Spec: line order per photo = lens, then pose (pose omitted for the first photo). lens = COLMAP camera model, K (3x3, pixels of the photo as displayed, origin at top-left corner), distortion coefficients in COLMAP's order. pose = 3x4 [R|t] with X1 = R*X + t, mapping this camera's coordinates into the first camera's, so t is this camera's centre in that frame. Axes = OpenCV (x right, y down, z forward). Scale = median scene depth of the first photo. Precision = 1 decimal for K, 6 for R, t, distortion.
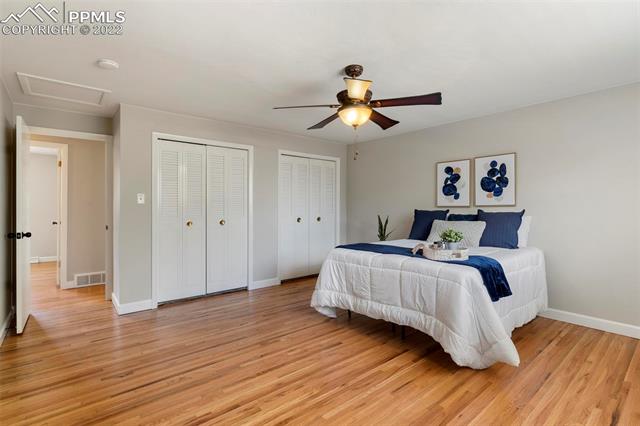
lens RADIAL K [[307.9, 0, 317.5], [0, 307.9, 208.1], [0, 0, 1]] dist [-0.000336, -0.001758]
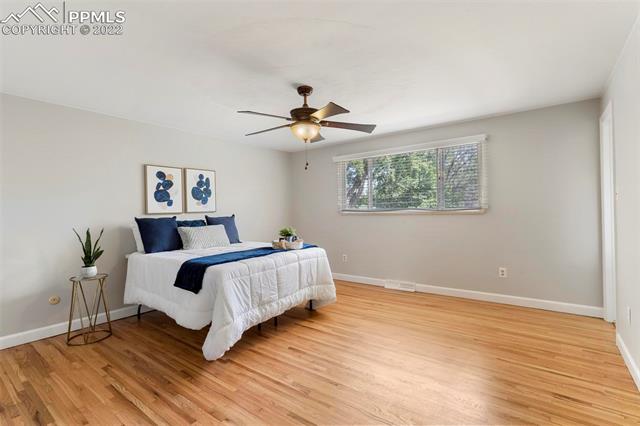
lens RADIAL K [[307.9, 0, 316.7], [0, 307.9, 212.5], [0, 0, 1]] dist [-0.000336, -0.001758]
pose [[-0.228486, 0.000466, 0.973547, -0.699117], [0.024892, 0.999676, 0.005363, -0.001585], [-0.973229, 0.025459, -0.228424, 0.866168]]
